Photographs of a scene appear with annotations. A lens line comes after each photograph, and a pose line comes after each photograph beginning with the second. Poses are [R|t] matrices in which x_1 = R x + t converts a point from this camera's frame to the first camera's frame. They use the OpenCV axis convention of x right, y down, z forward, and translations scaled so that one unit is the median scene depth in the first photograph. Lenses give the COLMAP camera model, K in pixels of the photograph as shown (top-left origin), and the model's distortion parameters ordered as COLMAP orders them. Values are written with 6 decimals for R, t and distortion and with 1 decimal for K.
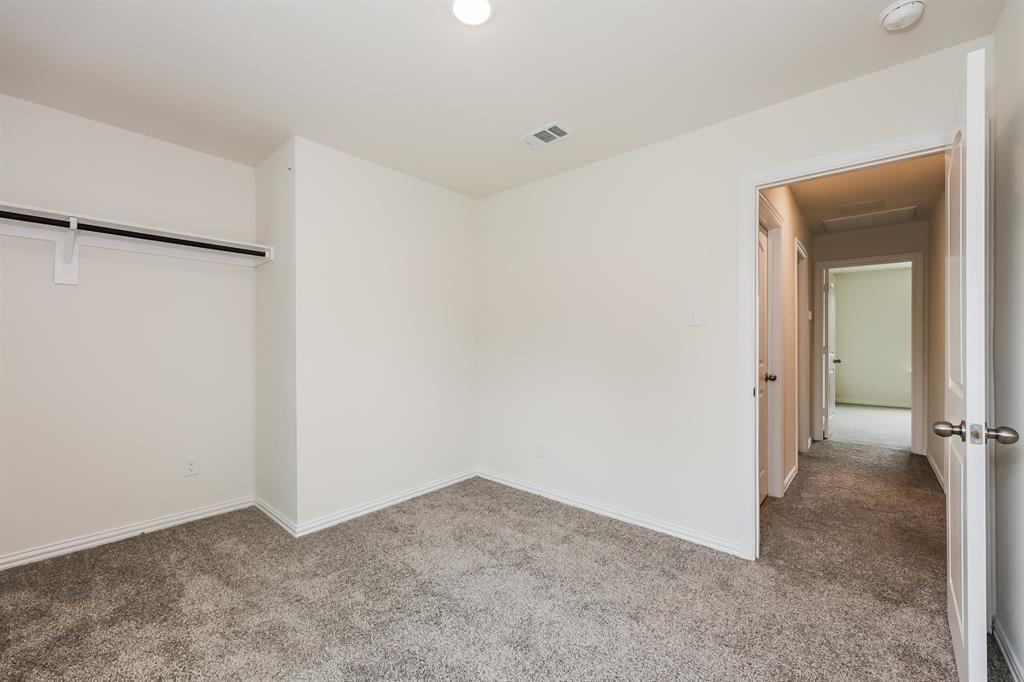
lens RADIAL K [[410.5, 0, 508.1], [0, 410.5, 337.7], [0, 0, 1]] dist [0.001962, 0.000013]
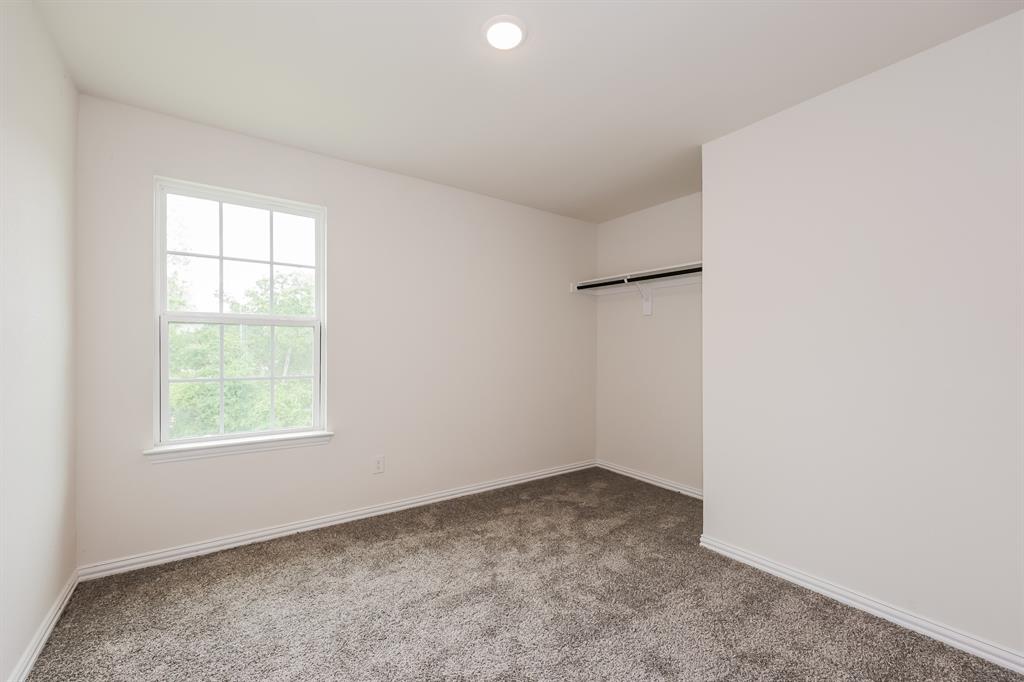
lens RADIAL K [[430.0, 0, 509.4], [0, 430.0, 343.8], [0, 0, 1]] dist [-0.002026, 0.000259]
pose [[-0.237564, -0.014468, -0.971264, 0.610740], [0.003067, 0.999873, -0.015645, 0.007027], [0.971367, -0.006695, -0.237489, 0.777324]]
